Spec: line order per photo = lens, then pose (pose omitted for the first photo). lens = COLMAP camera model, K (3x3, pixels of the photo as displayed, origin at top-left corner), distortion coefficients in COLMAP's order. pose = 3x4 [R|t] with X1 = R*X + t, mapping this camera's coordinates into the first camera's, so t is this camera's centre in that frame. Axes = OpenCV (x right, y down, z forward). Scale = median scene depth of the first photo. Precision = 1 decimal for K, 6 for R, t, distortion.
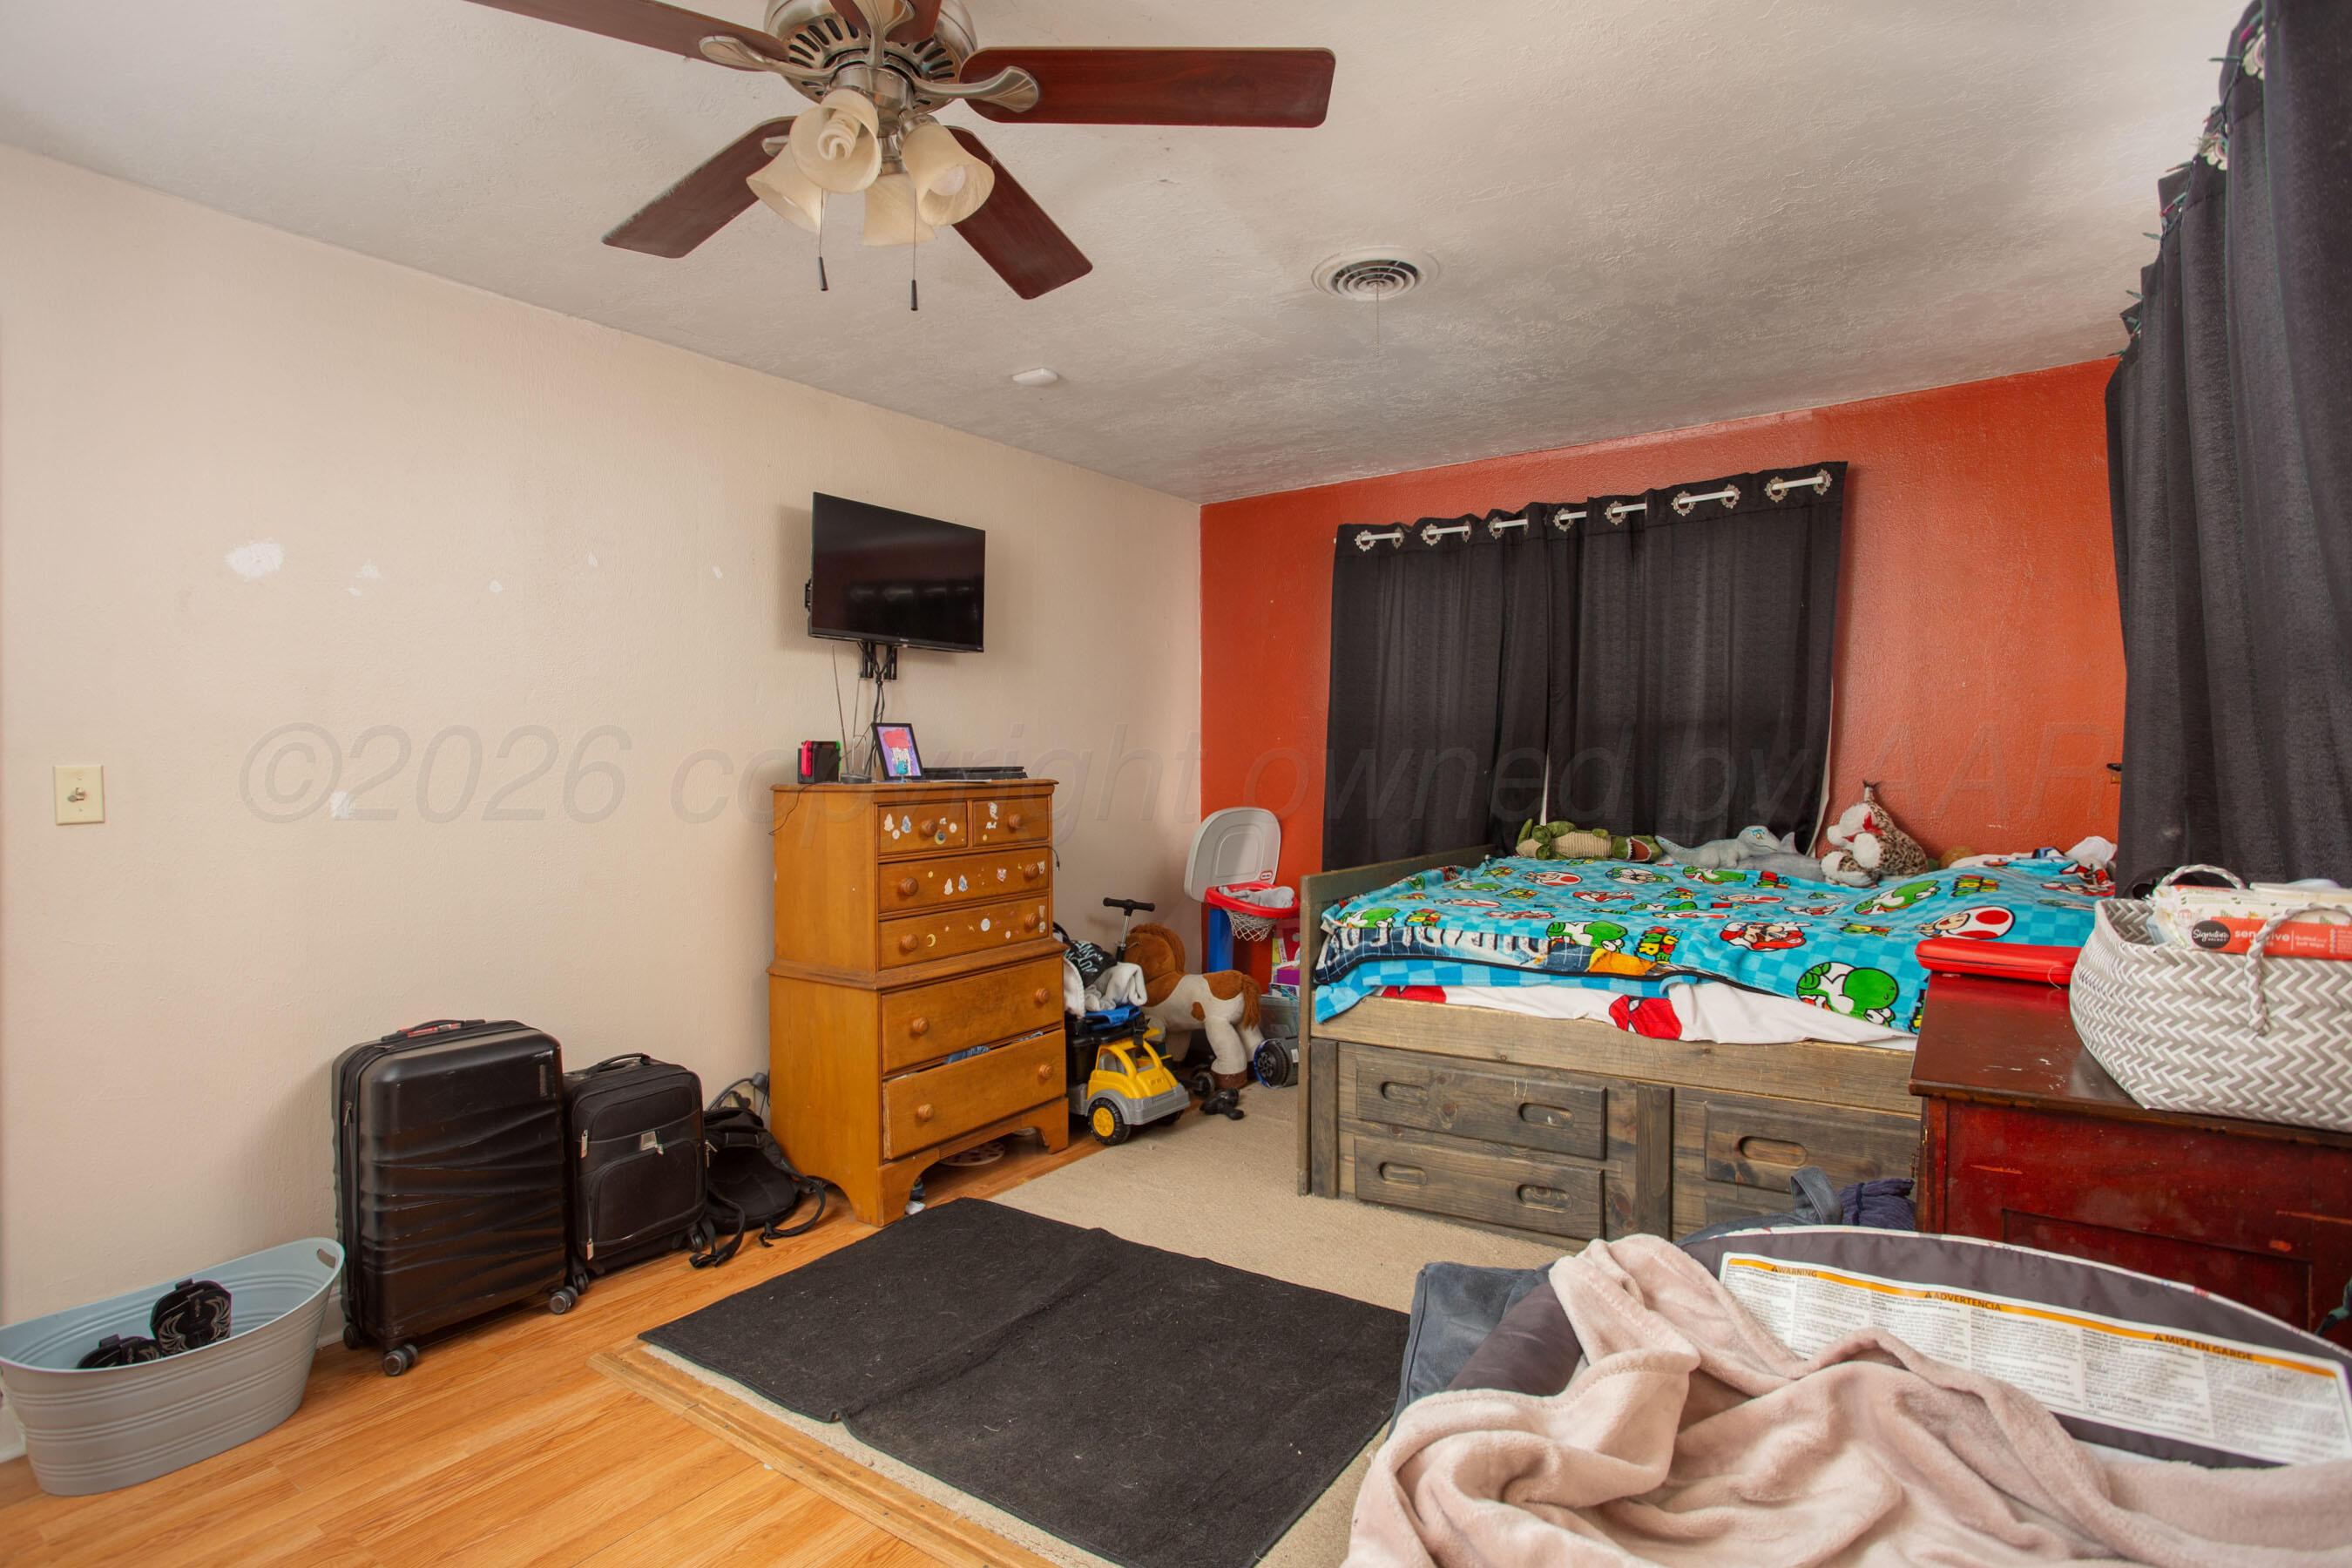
lens RADIAL K [[1138.1, 0, 1176.0], [0, 1138.1, 784.0], [0, 0, 1]] dist [-0.051934, 0.000416]
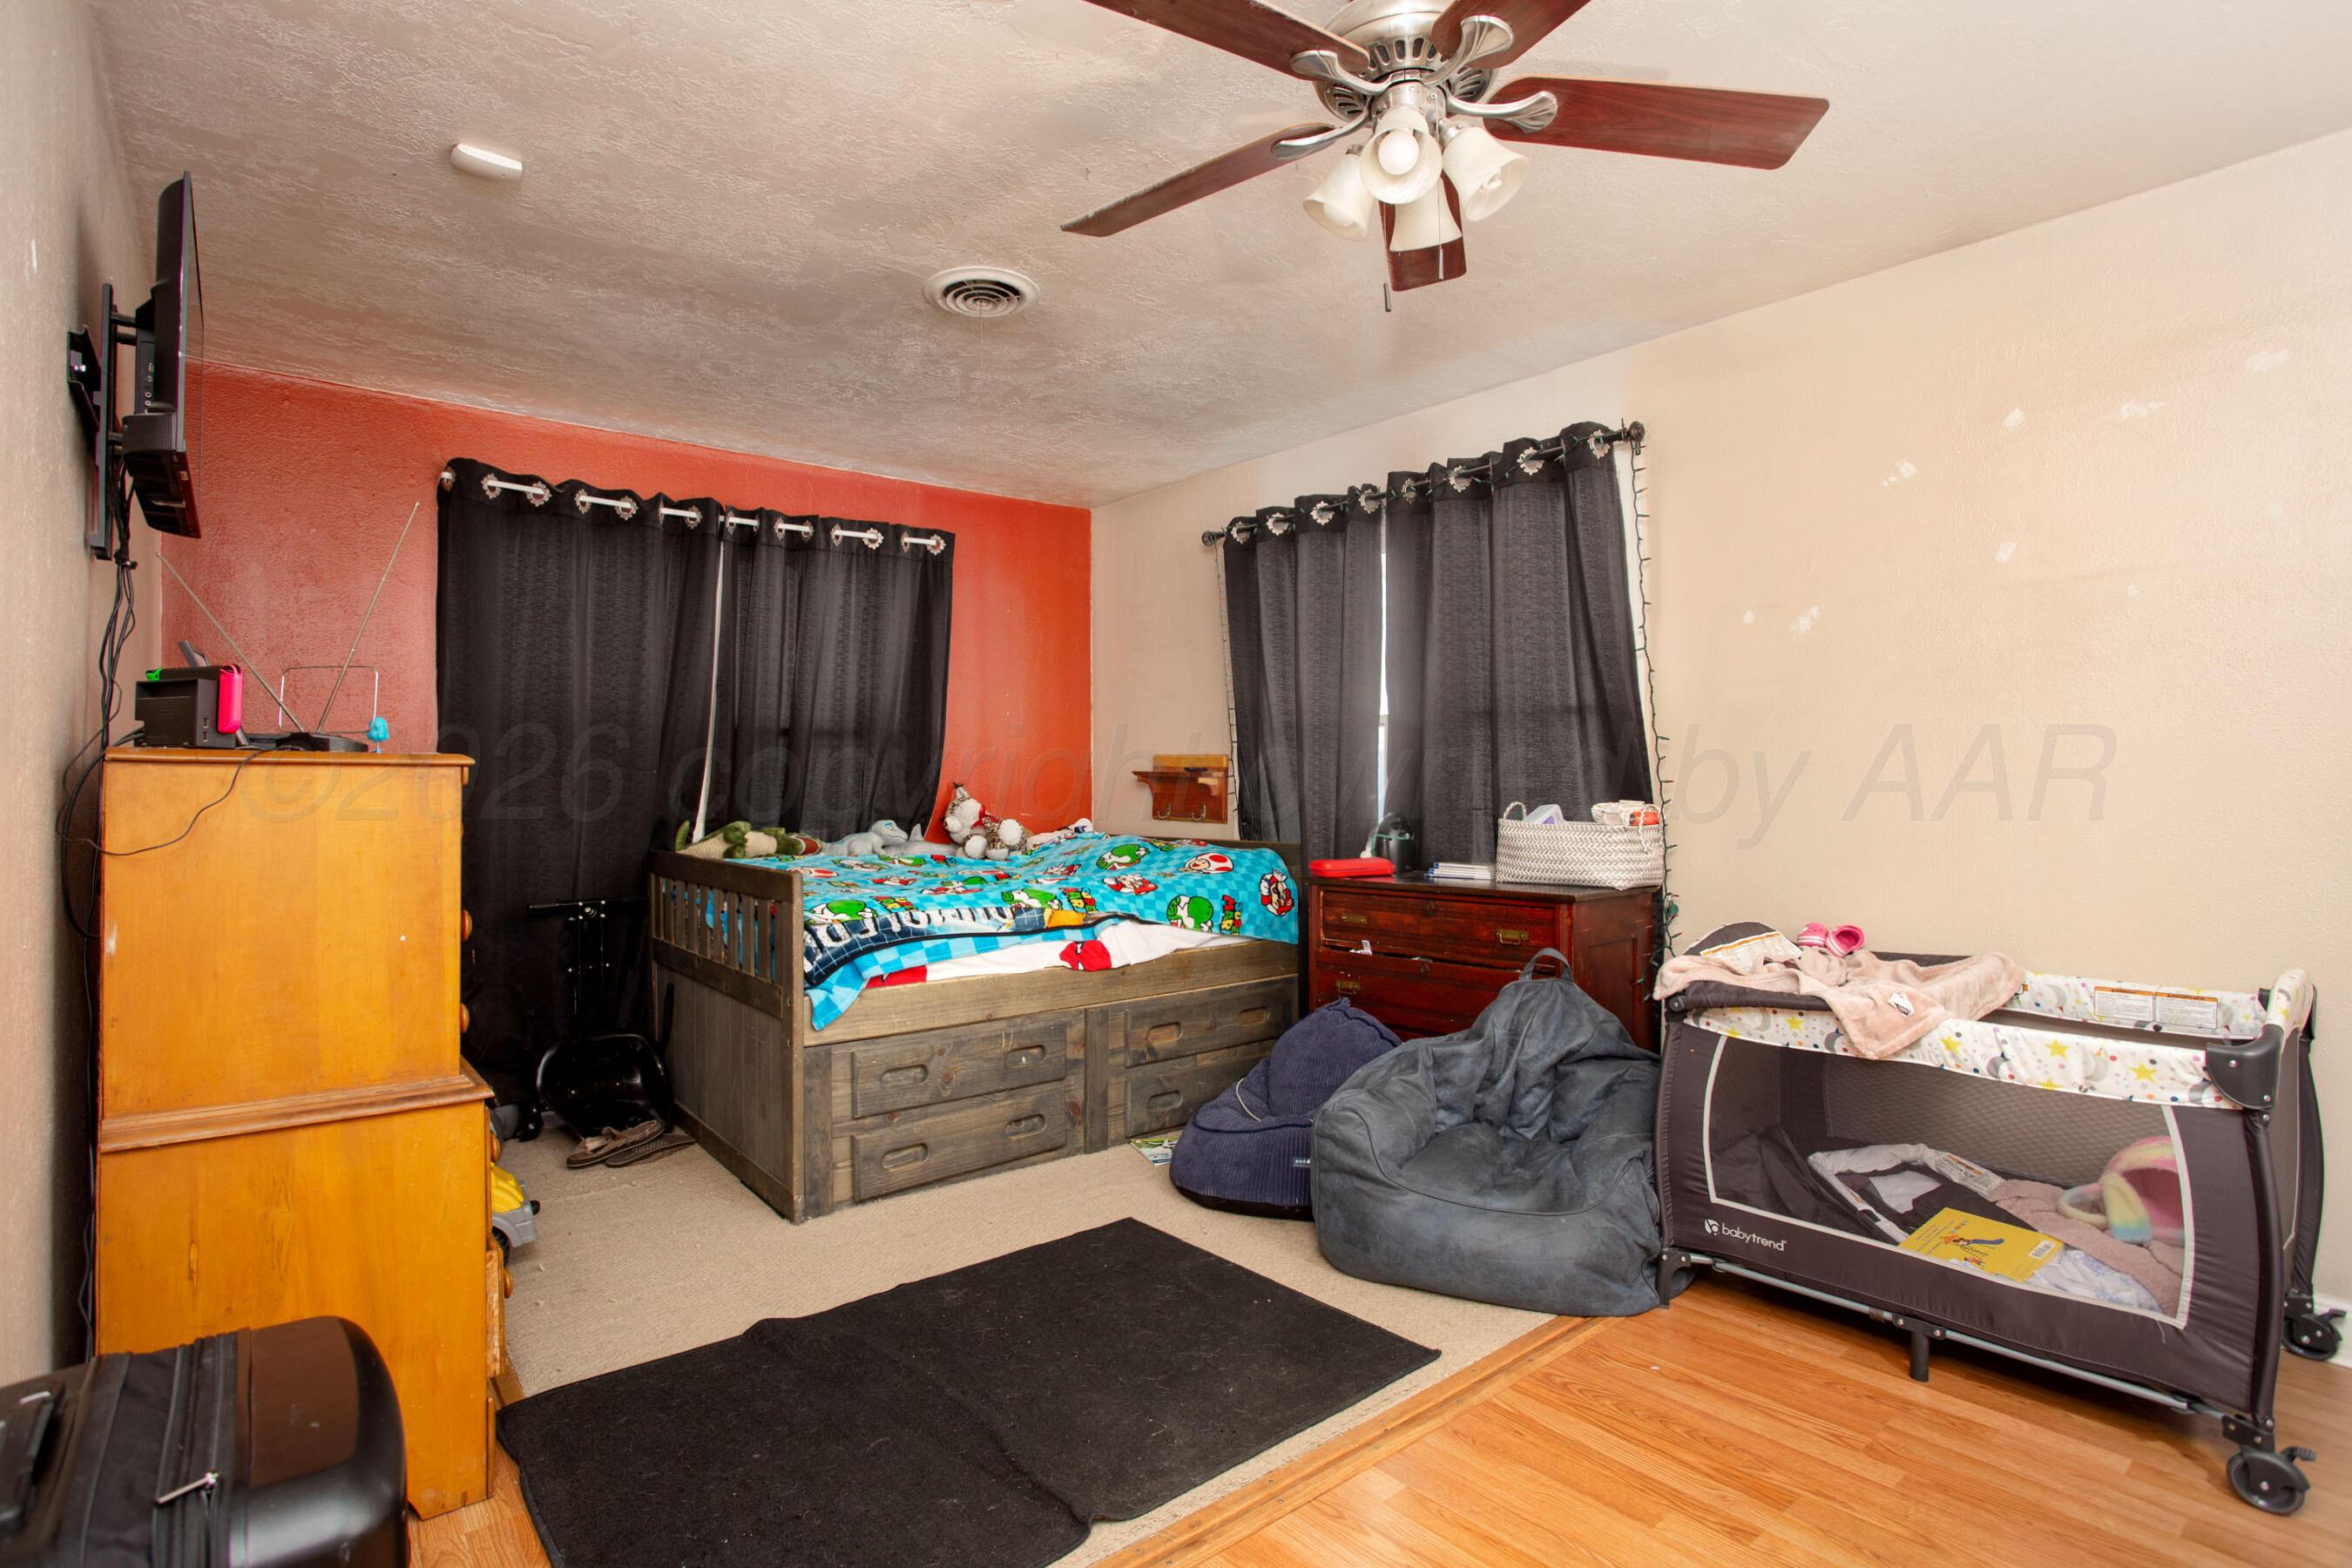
lens RADIAL K [[1149.8, 0, 1176.0], [0, 1149.8, 784.0], [0, 0, 1]] dist [-0.086288, 0.000112]
pose [[0.272914, 0.016025, 0.961905, -0.735490], [0.012787, 0.999713, -0.020283, 0.036254], [-0.961954, 0.017835, 0.272630, 0.495622]]
